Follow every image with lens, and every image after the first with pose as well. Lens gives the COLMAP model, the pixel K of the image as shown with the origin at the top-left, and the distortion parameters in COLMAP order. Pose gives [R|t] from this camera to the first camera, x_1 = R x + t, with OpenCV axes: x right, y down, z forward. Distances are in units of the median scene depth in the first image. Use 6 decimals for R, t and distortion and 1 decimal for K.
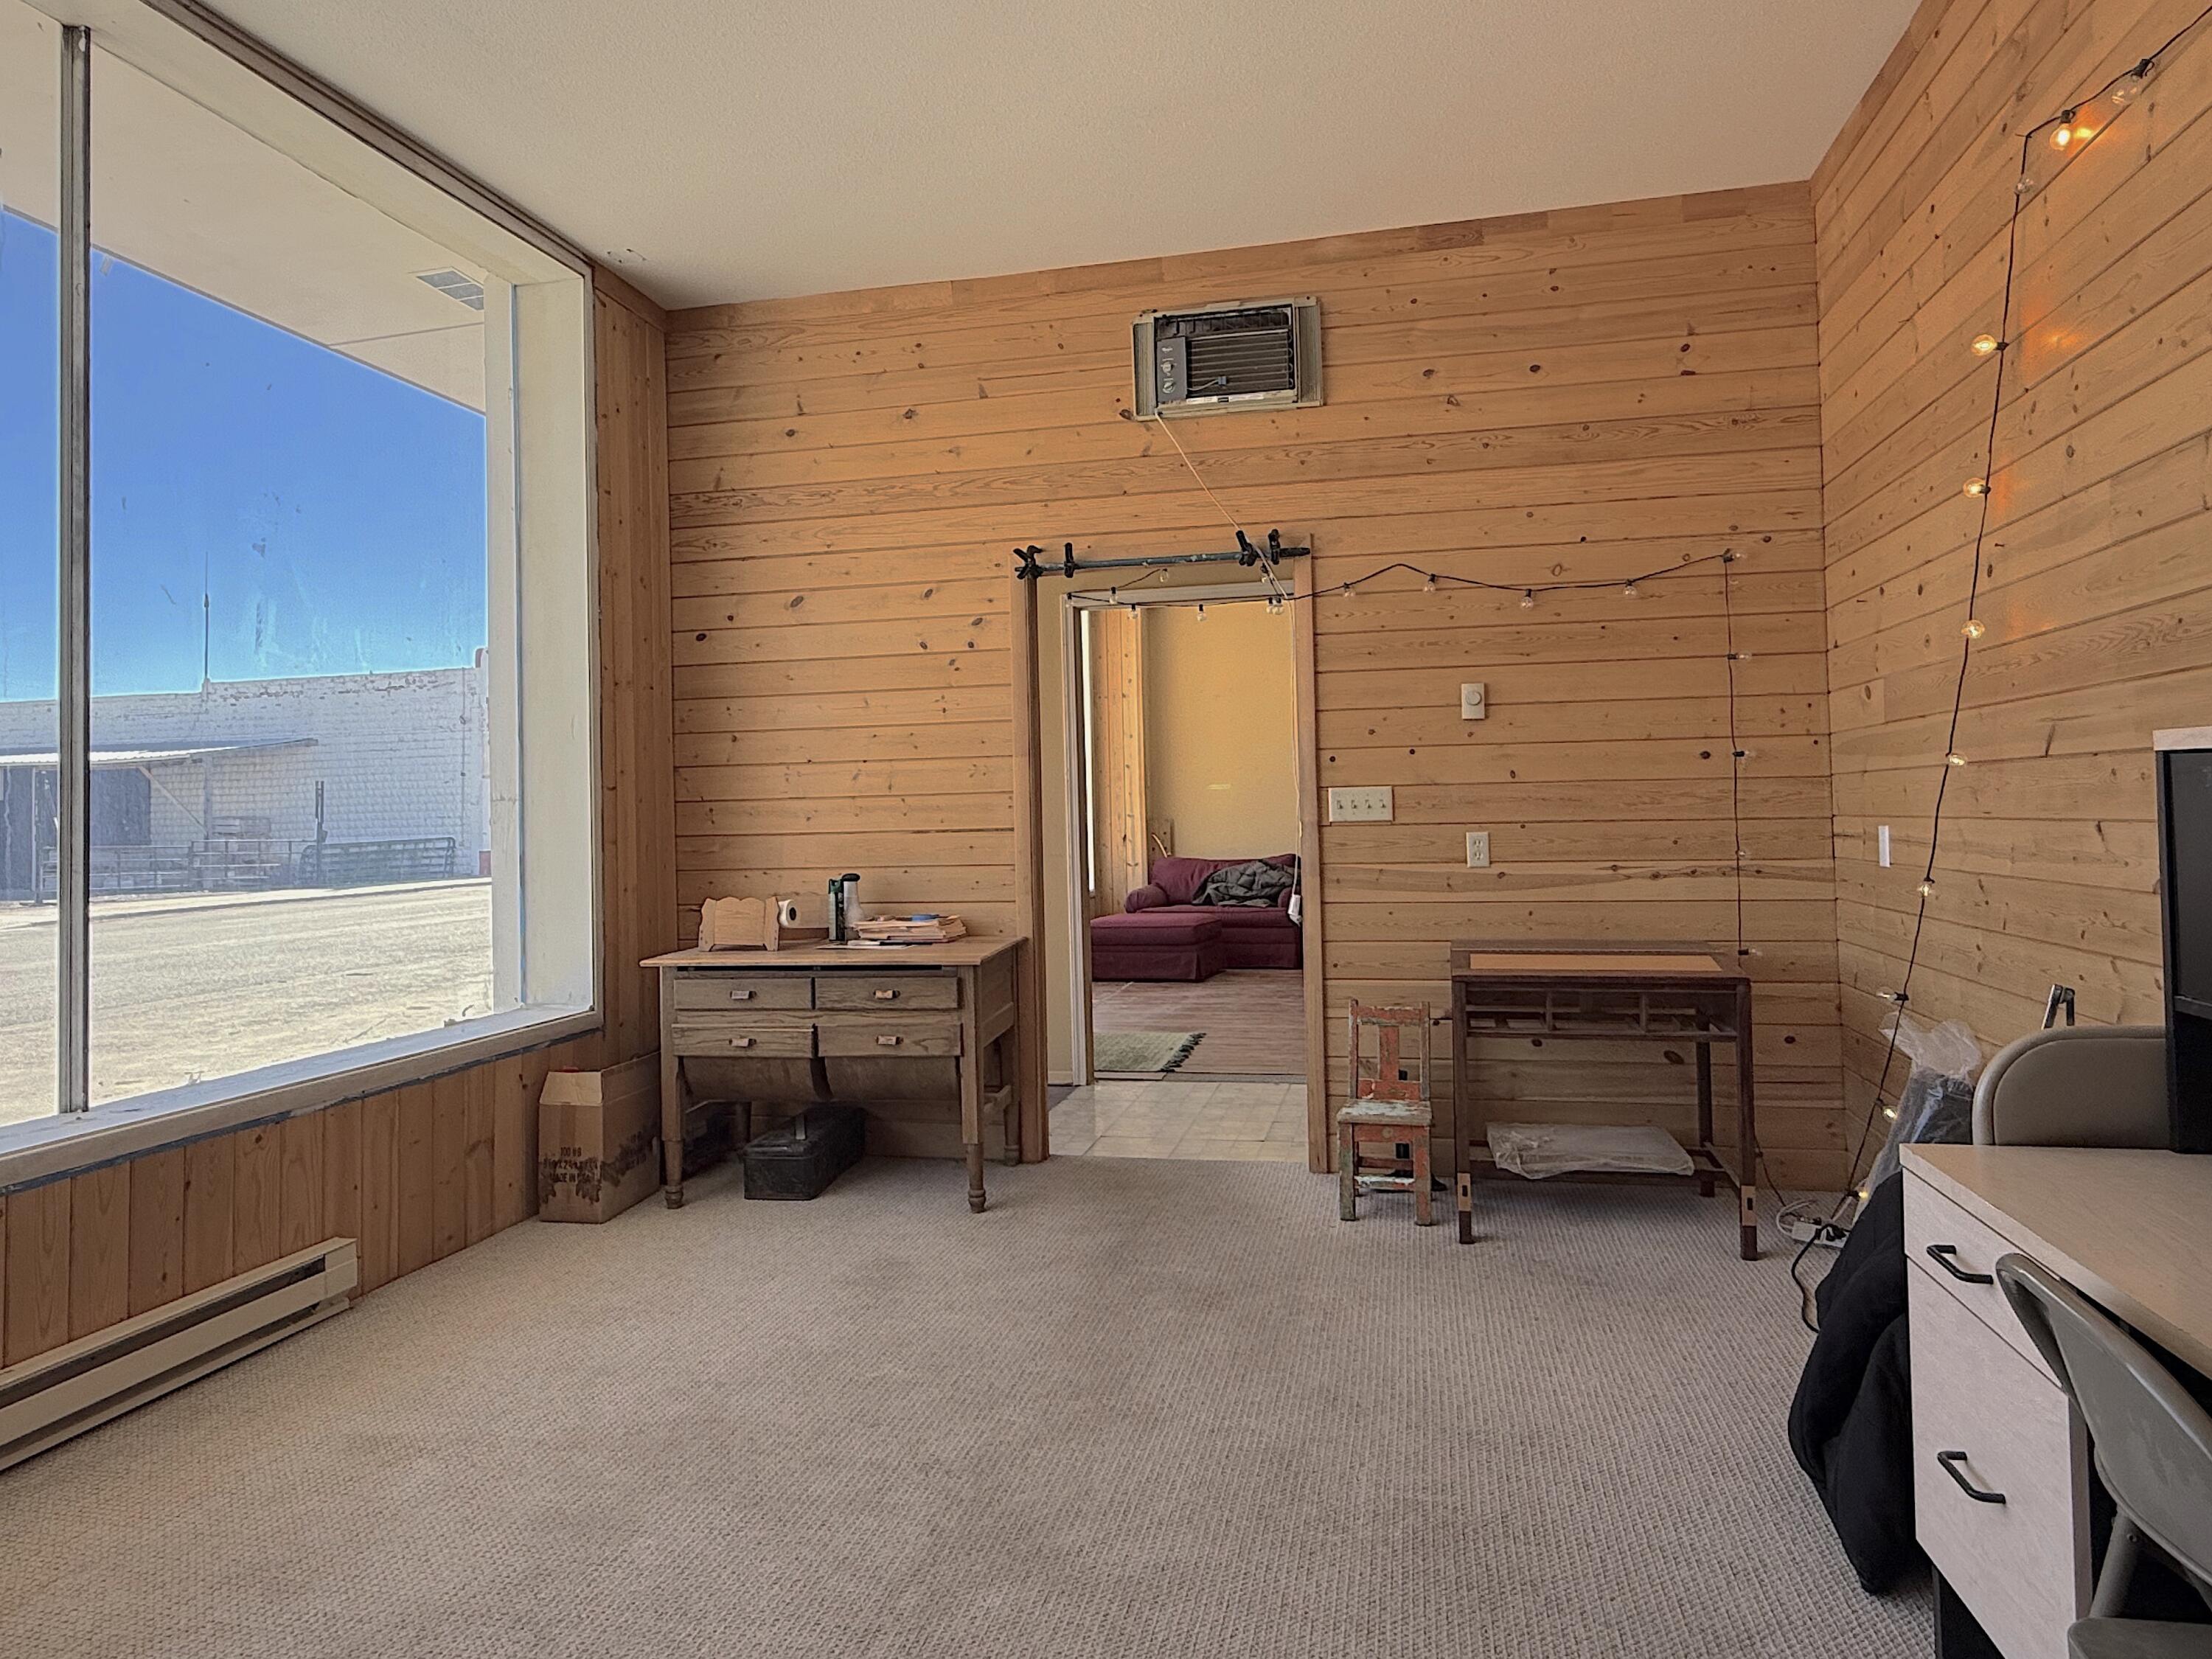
lens RADIAL K [[1318.5, 0, 1057.2], [0, 1318.5, 780.9], [0, 0, 1]] dist [0.001506, -0.002271]
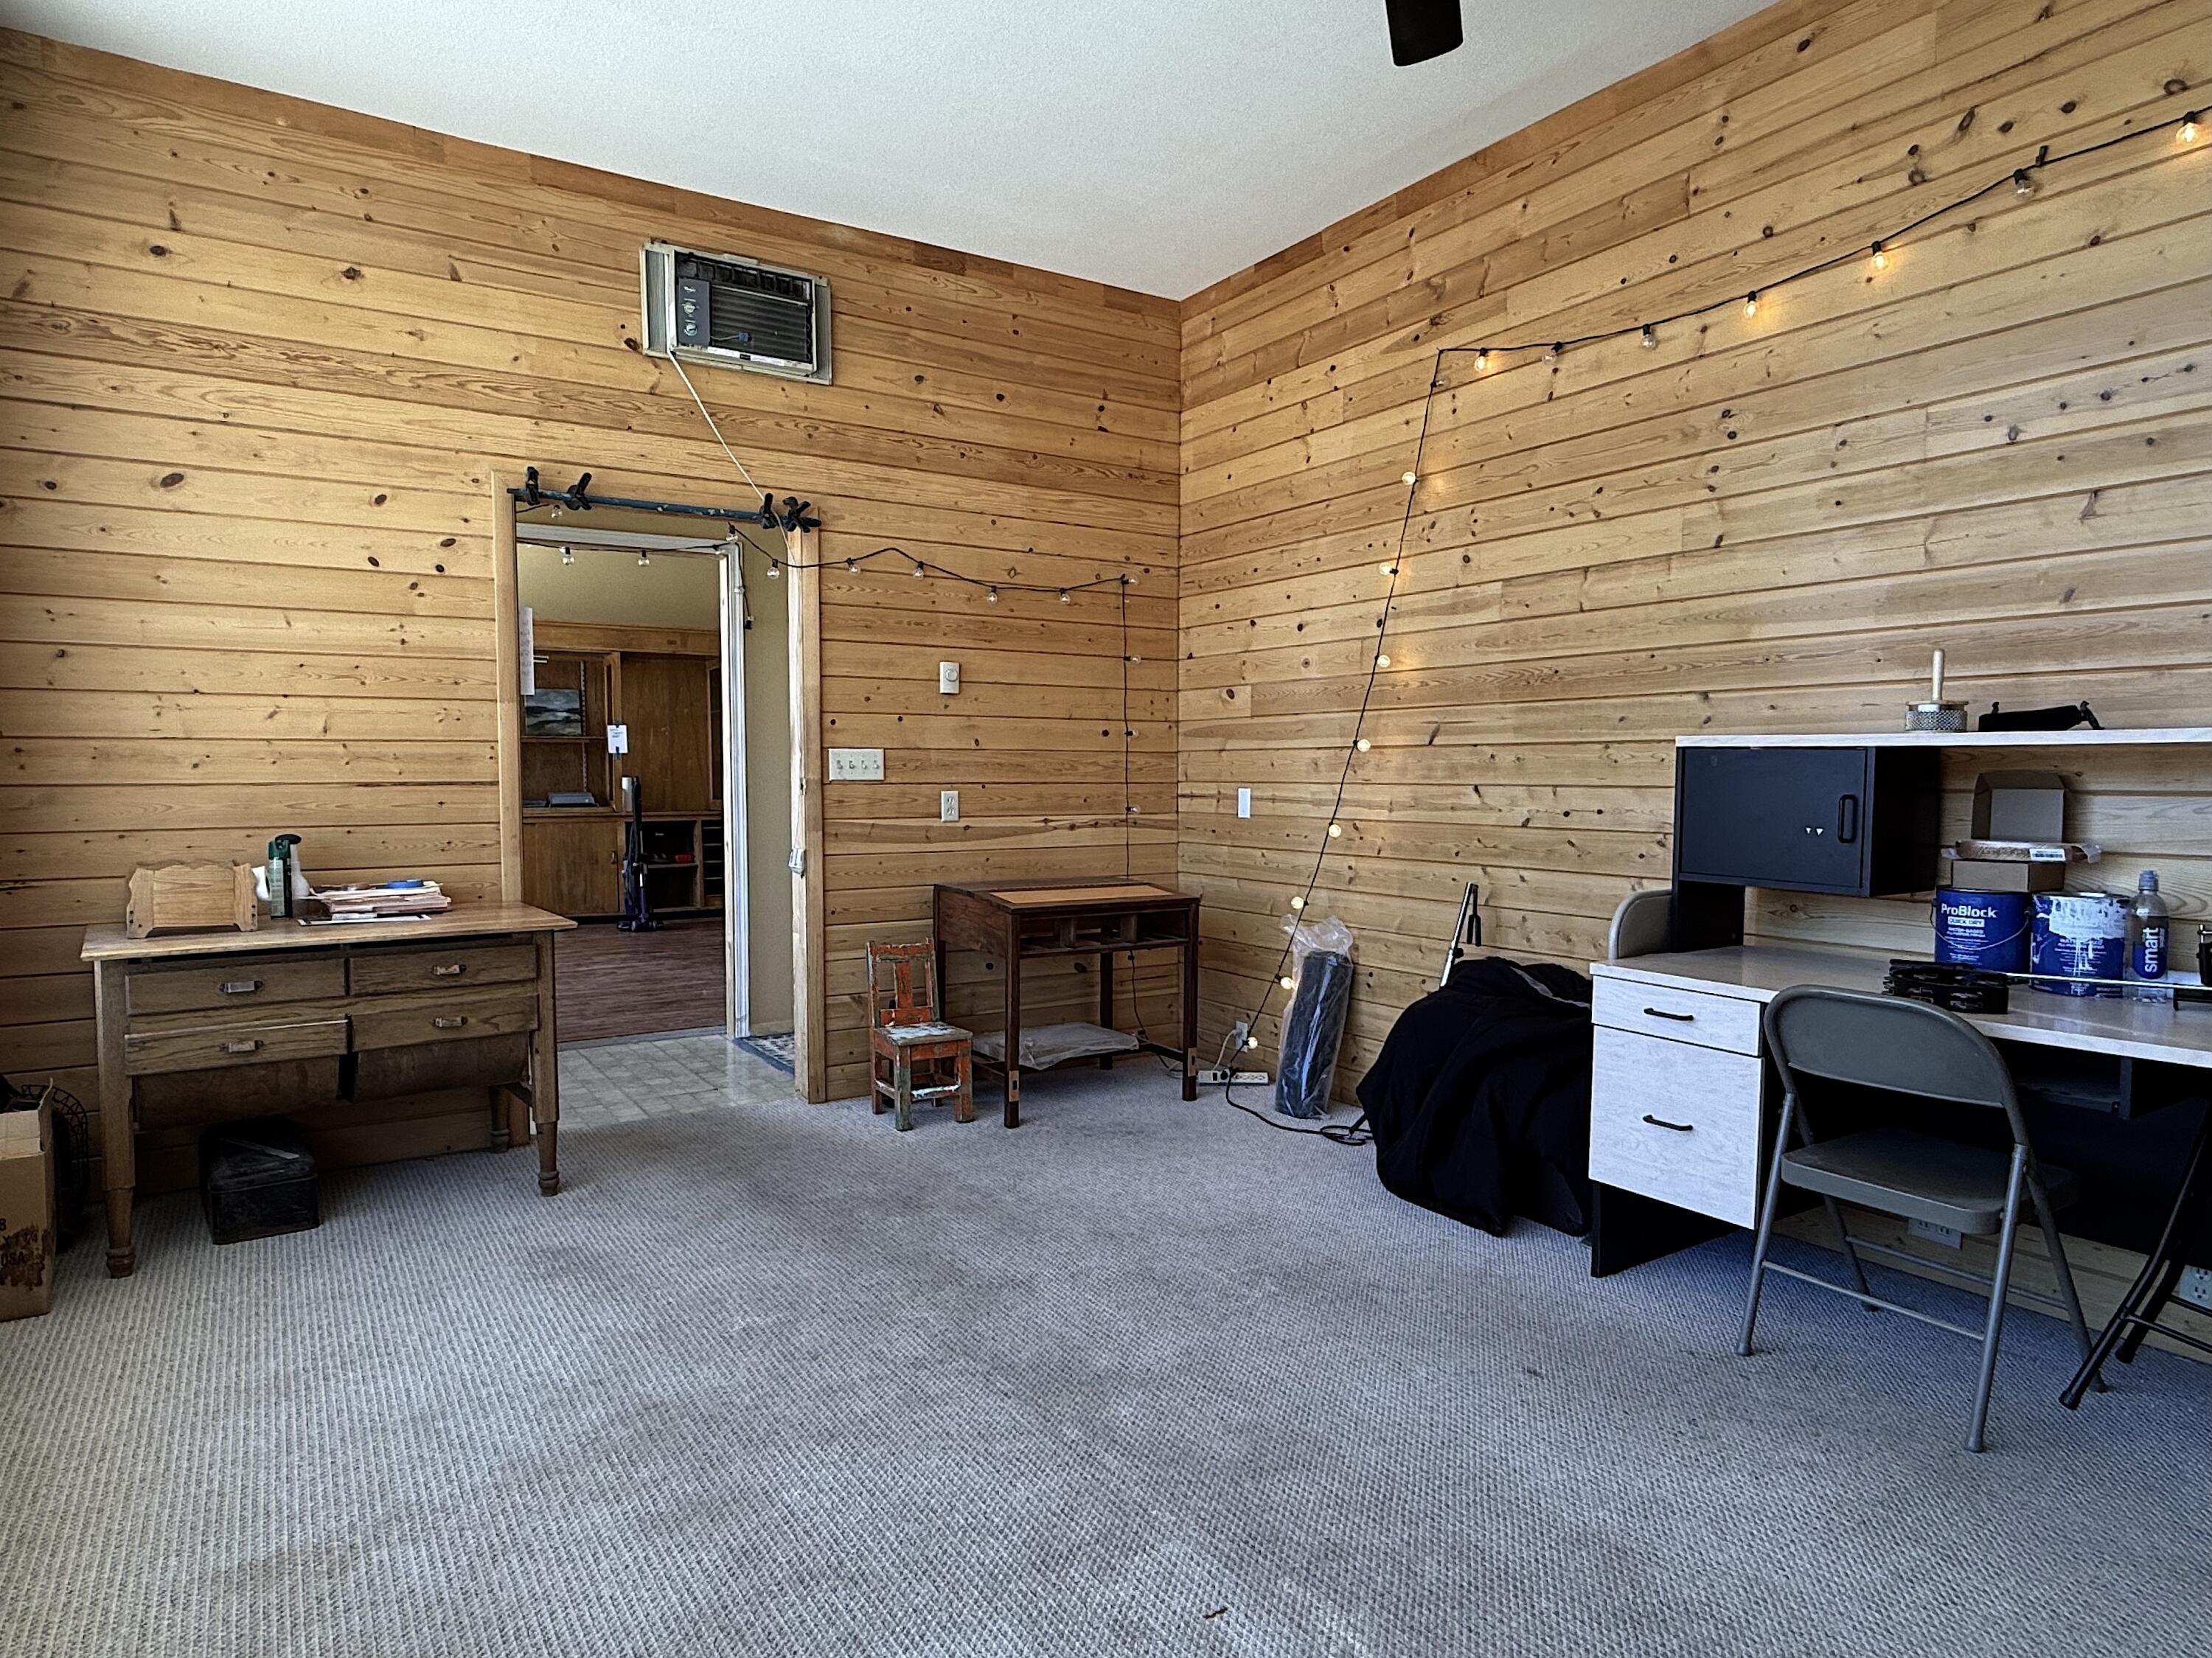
lens RADIAL K [[1318.4, 0, 1099.3], [0, 1318.4, 835.1], [0, 0, 1]] dist [0.001506, -0.002271]
pose [[0.709256, -0.012926, 0.704833, -0.423233], [-0.033942, 0.998046, 0.052458, 0.012621], [-0.704134, -0.061130, 0.707431, 0.085926]]
